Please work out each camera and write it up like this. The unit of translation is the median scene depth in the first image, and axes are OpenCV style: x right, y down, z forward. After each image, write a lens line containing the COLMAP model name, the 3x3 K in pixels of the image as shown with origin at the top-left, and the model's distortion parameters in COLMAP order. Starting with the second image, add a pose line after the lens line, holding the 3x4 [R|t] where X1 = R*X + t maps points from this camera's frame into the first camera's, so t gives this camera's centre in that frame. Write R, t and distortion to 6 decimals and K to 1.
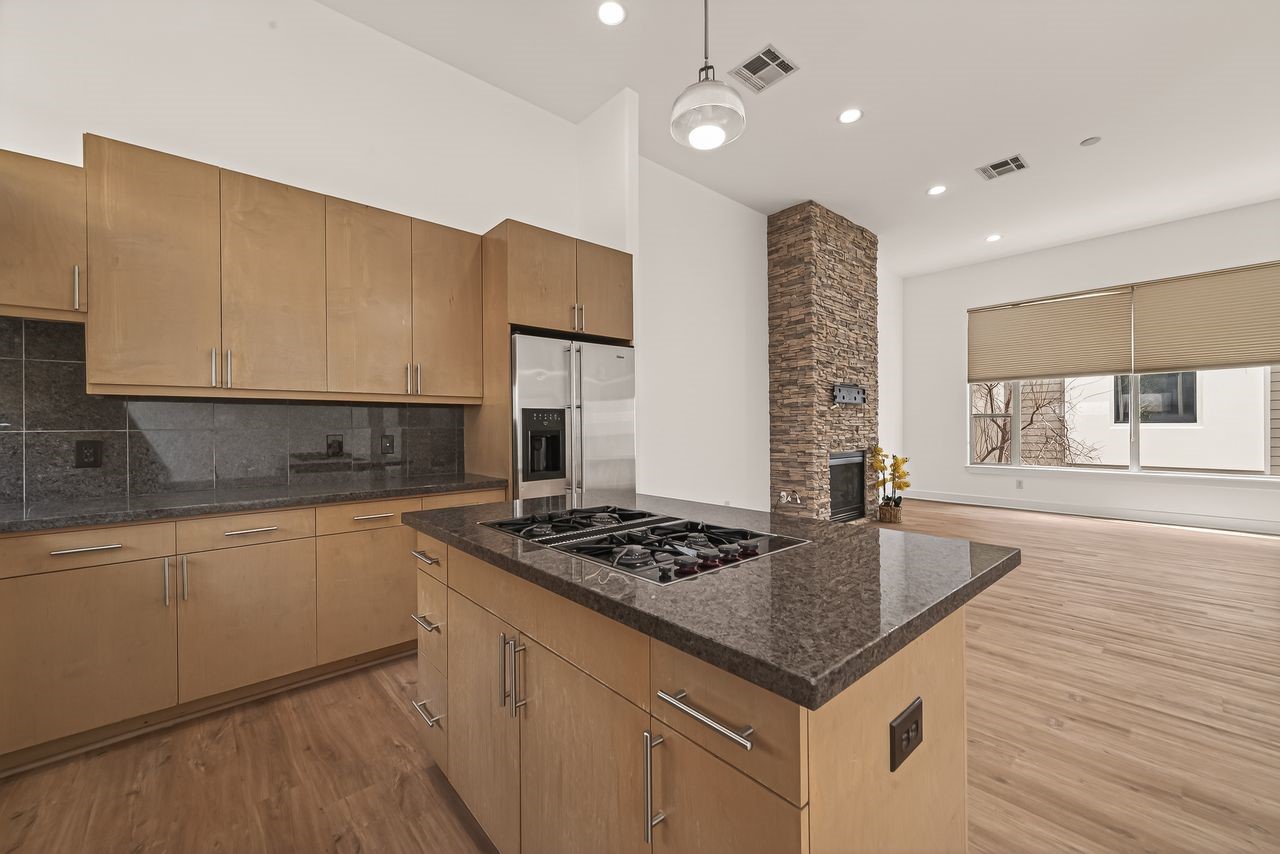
lens RADIAL K [[507.0, 0, 640.0], [0, 507.0, 429.6], [0, 0, 1]] dist [0.014252, -0.000606]
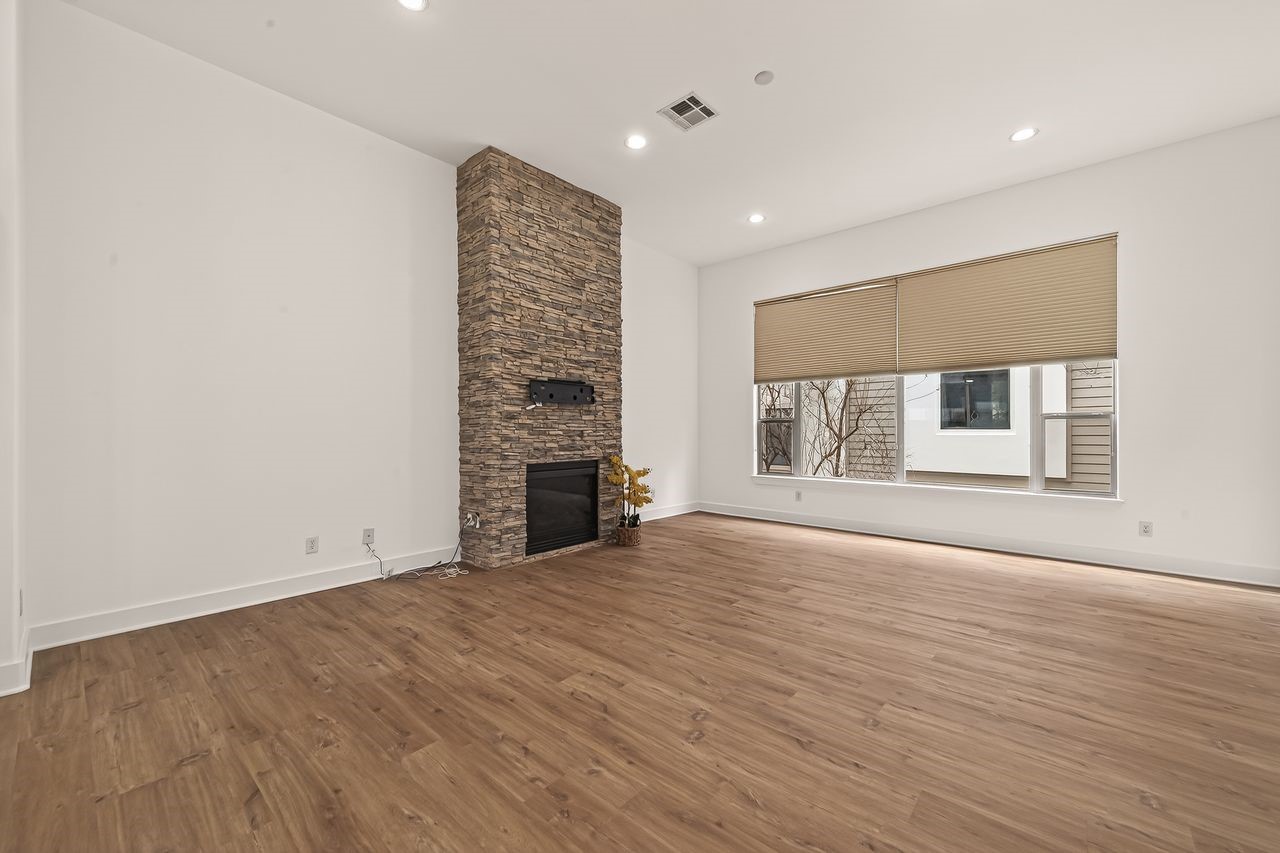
lens RADIAL K [[507.0, 0, 635.1], [0, 507.0, 429.9], [0, 0, 1]] dist [0.014252, -0.000606]
pose [[0.993739, 0.007238, 0.111496, 0.409463], [-0.006811, 0.999968, -0.004218, -0.005569], [-0.111523, 0.003432, 0.993756, 0.162327]]
